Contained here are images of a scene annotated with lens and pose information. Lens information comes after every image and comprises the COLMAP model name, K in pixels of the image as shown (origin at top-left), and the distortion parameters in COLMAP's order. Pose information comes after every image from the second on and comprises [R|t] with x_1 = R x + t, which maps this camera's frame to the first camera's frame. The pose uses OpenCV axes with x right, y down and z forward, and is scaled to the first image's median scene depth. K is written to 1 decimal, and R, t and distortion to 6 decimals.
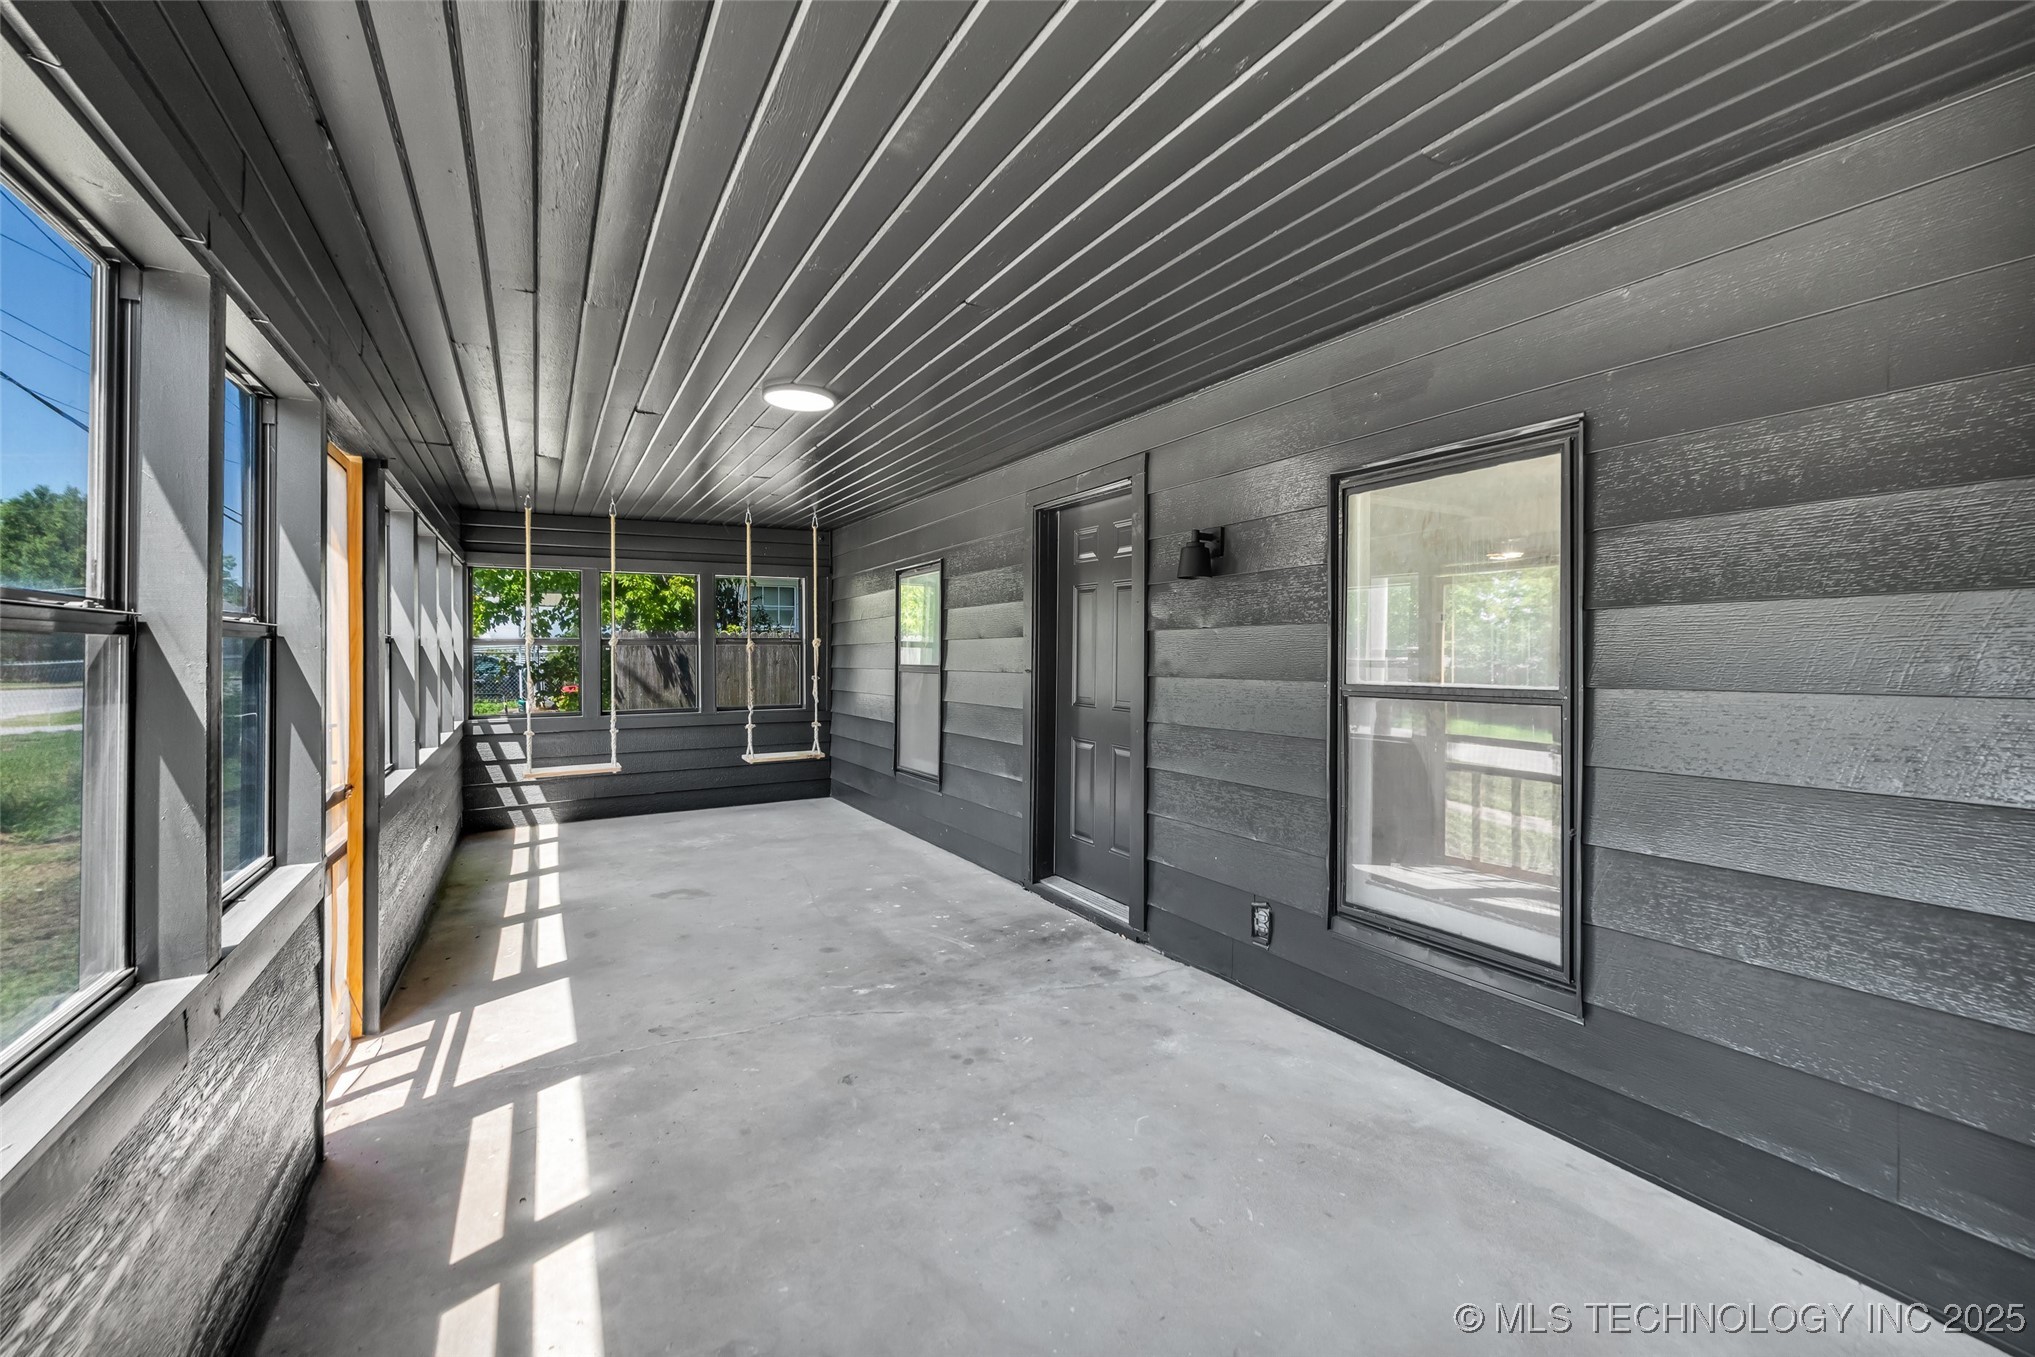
lens RADIAL K [[868.9, 0, 1013.3], [0, 868.9, 622.1], [0, 0, 1]] dist [0.002615, 0.000424]
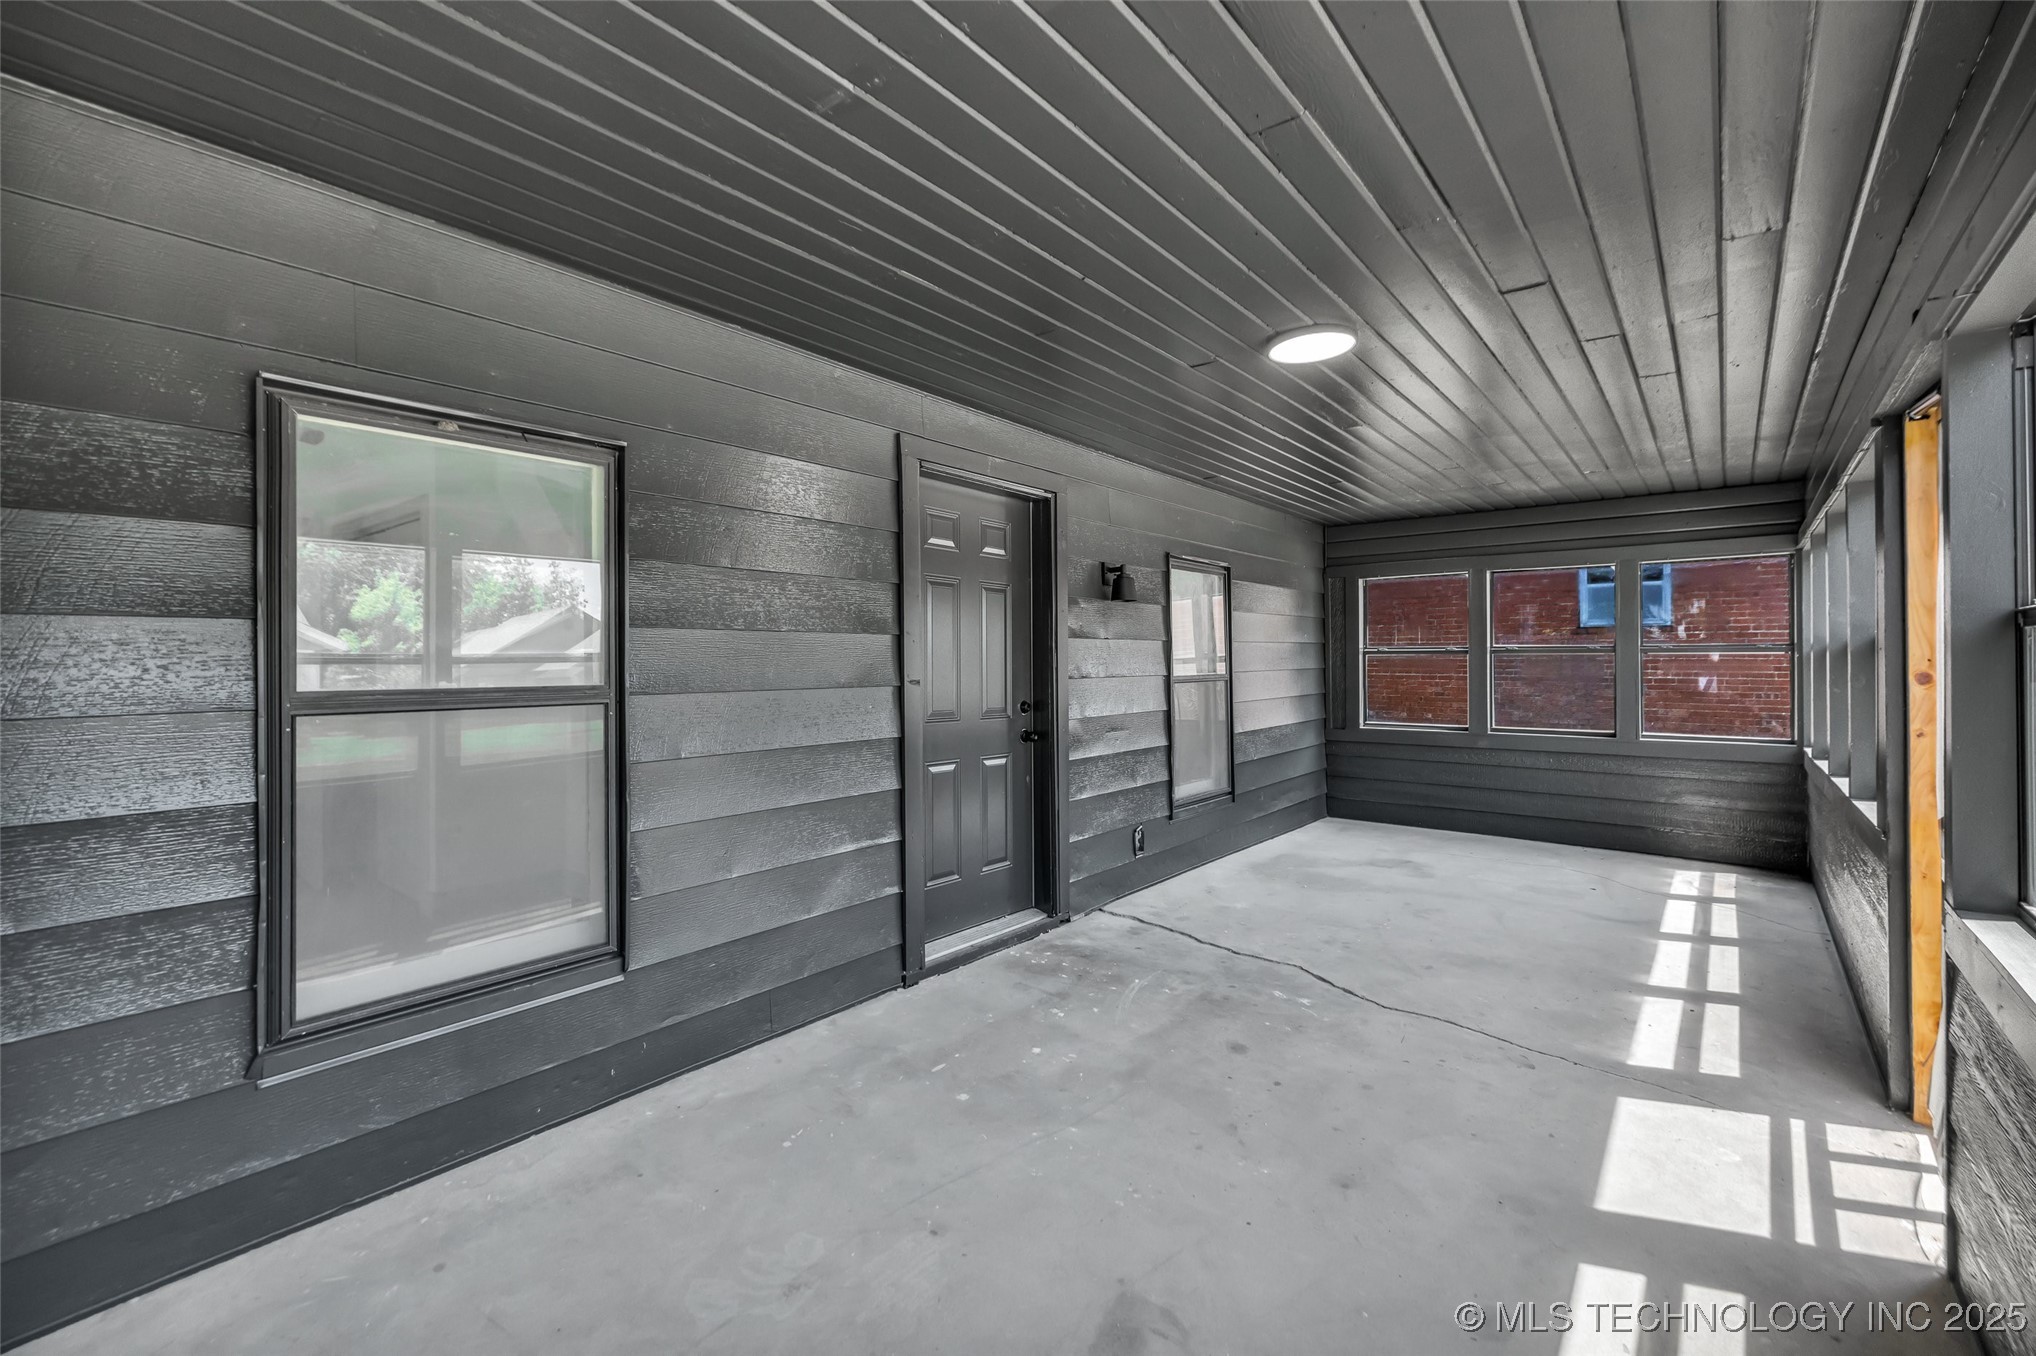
lens RADIAL K [[846.5, 0, 1018.6], [0, 846.5, 660.8], [0, 0, 1]] dist [-0.003481, -0.000198]
pose [[-0.364791, 0.004413, 0.931079, -0.846178], [-0.030252, 0.999405, -0.016590, 0.059795], [-0.930598, -0.034219, -0.364440, 1.486599]]
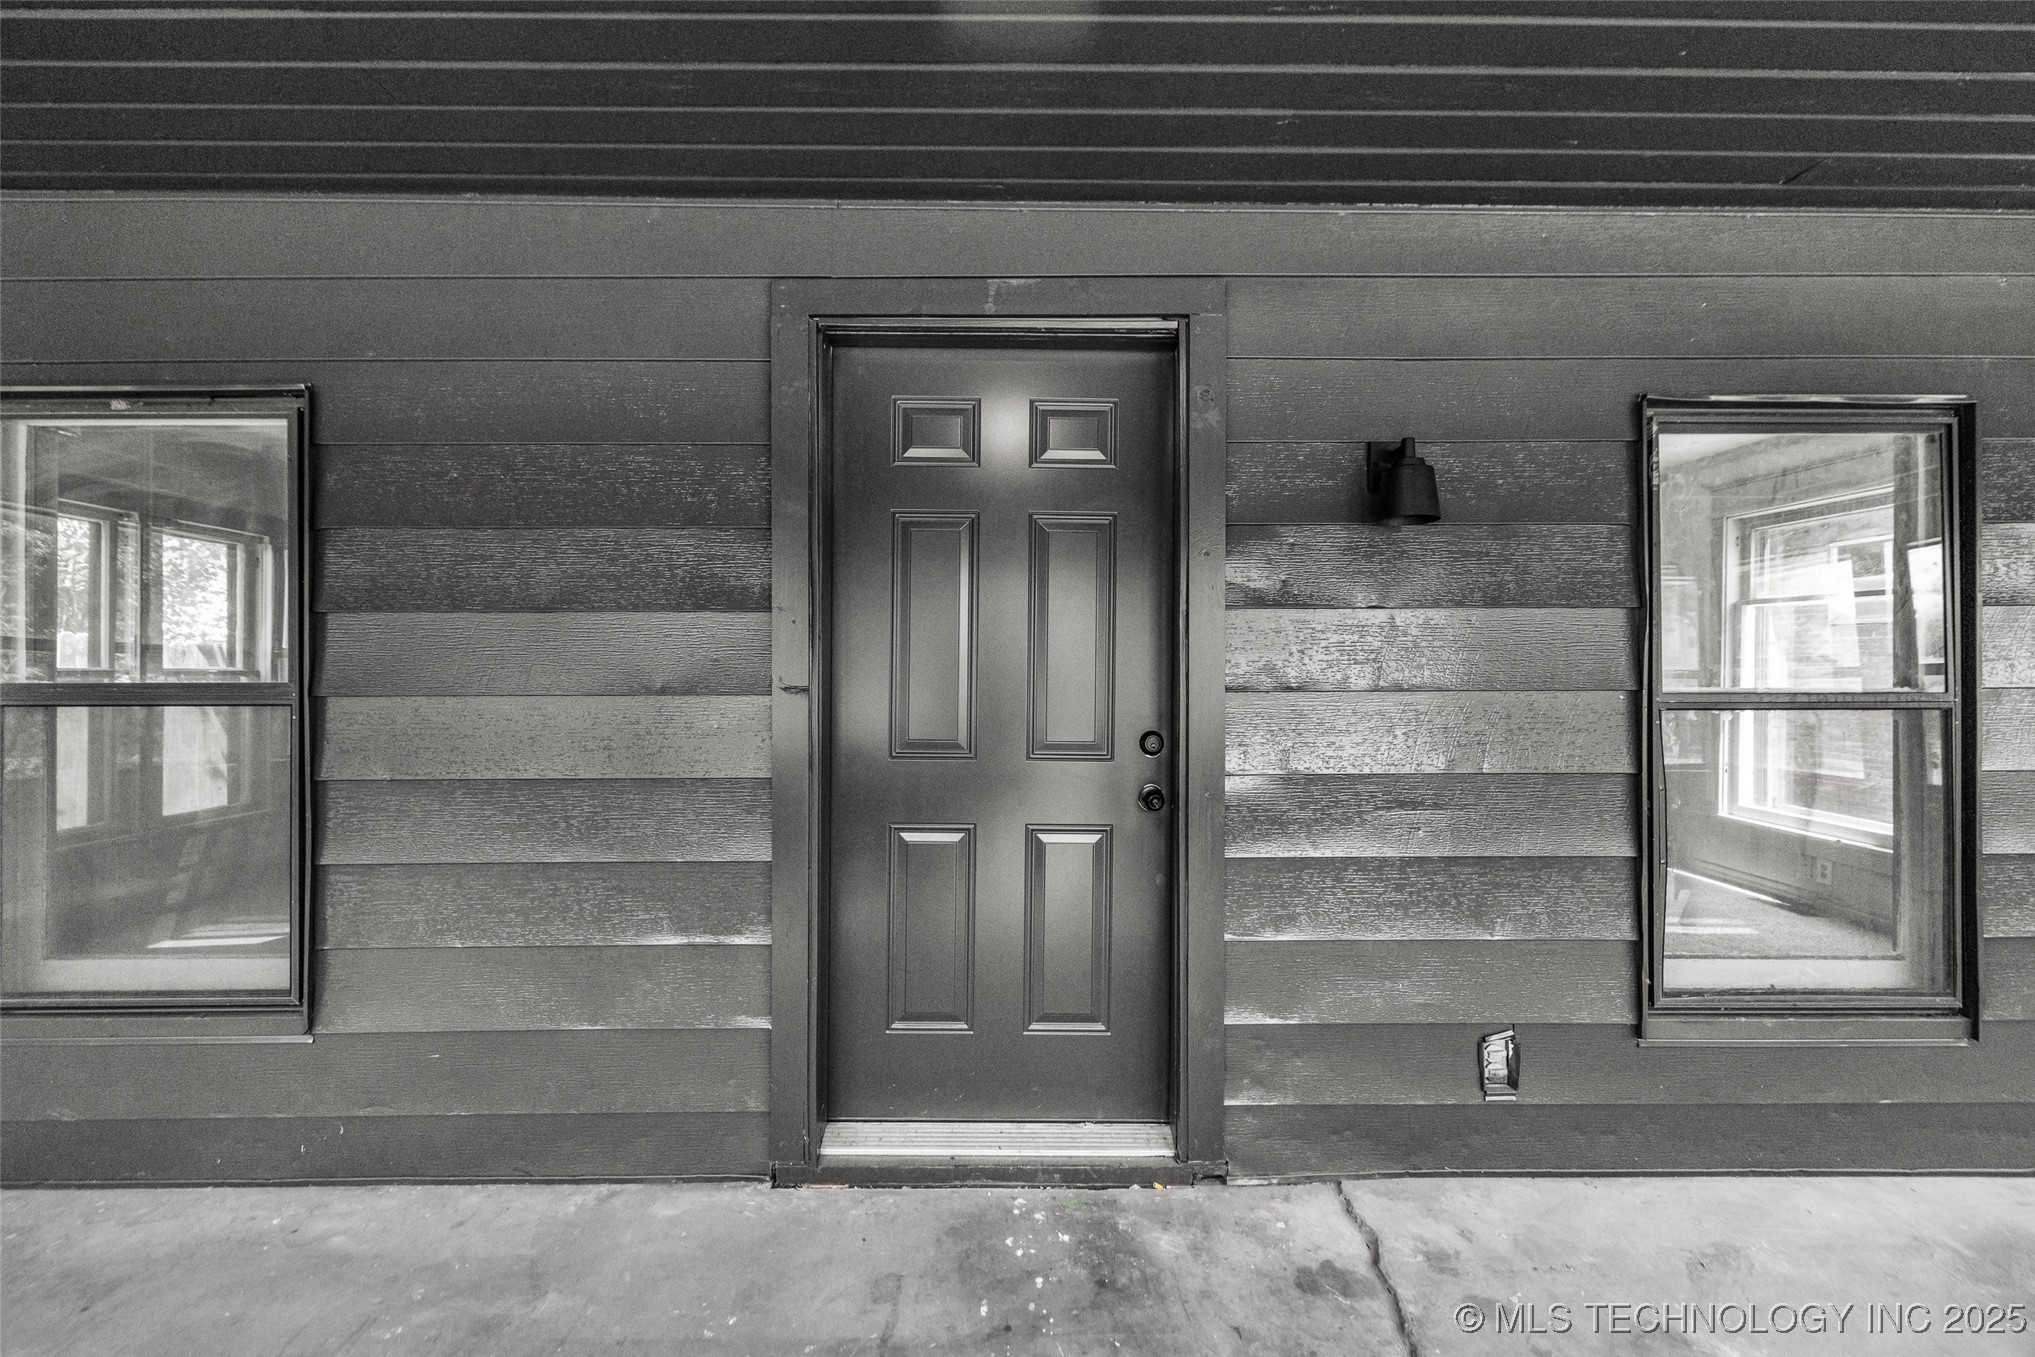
lens RADIAL K [[982.0, 0, 985.0], [0, 982.0, 664.3], [0, 0, 1]] dist [0.002906, 0.000316]
pose [[0.473944, -0.001860, 0.880553, -0.472159], [-0.033969, 0.999215, 0.020394, 0.038035], [-0.879900, -0.039577, 0.473509, 0.864224]]
